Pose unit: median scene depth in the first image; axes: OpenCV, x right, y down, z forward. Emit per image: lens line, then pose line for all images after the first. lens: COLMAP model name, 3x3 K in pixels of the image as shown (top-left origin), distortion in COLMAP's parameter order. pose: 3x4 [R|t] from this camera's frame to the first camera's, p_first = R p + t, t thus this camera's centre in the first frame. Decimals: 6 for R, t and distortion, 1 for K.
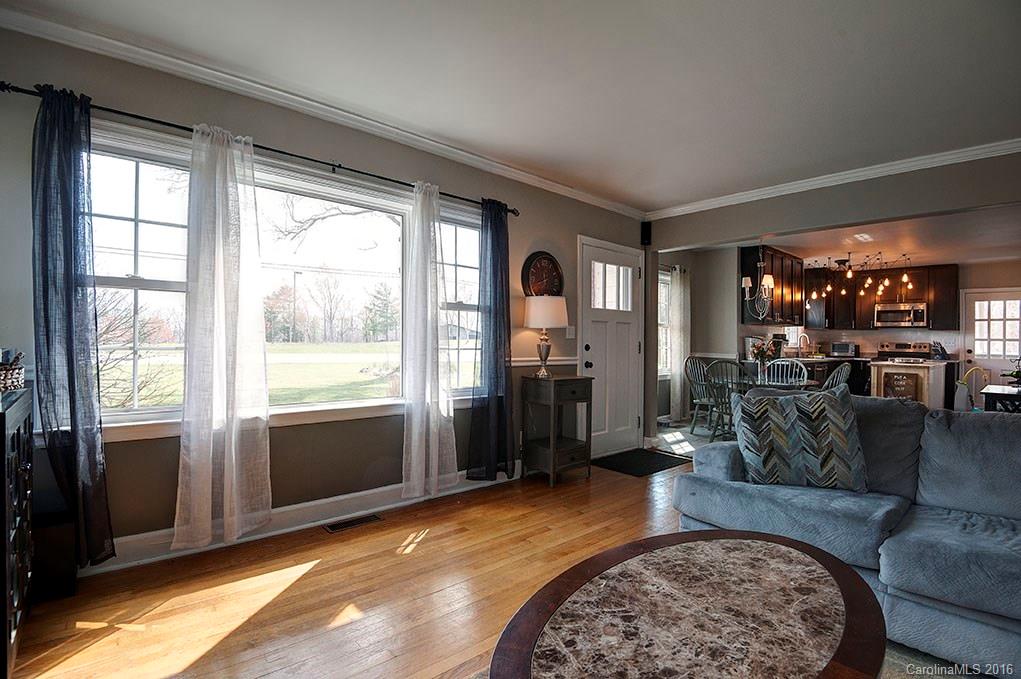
lens RADIAL K [[484.3, 0, 515.9], [0, 484.3, 341.5], [0, 0, 1]] dist [-0.033182, -0.002488]
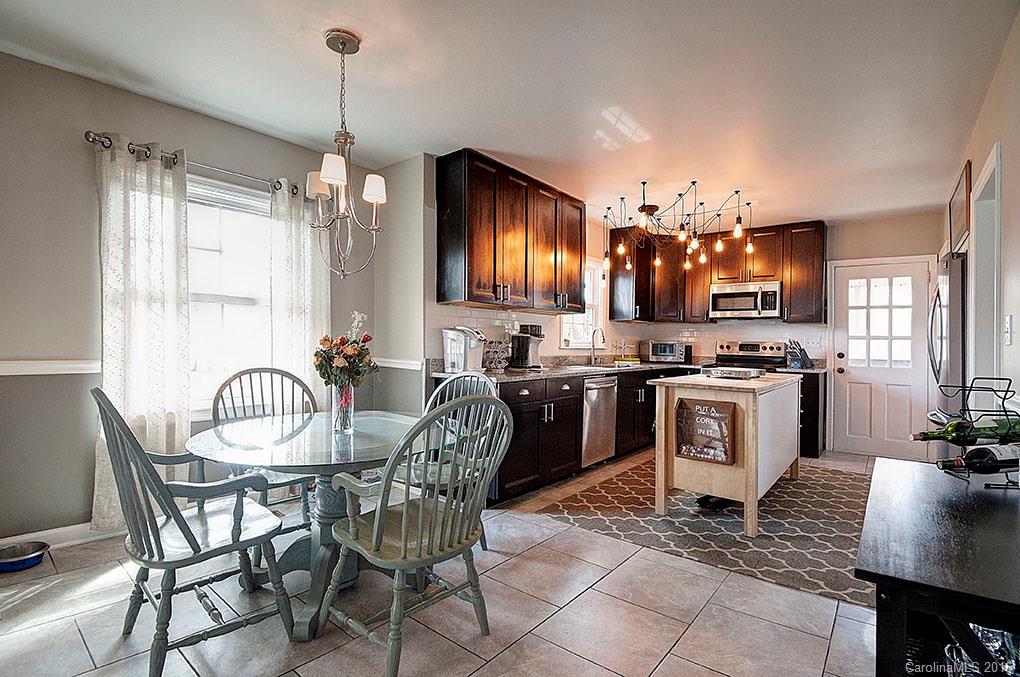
lens RADIAL K [[483.8, 0, 503.7], [0, 483.8, 343.6], [0, 0, 1]] dist [-0.033182, -0.002488]
pose [[0.989828, 0.004939, 0.142183, 0.402037], [-0.005303, 0.999984, 0.002183, 0.005333], [-0.142170, -0.002914, 0.989838, 0.402779]]
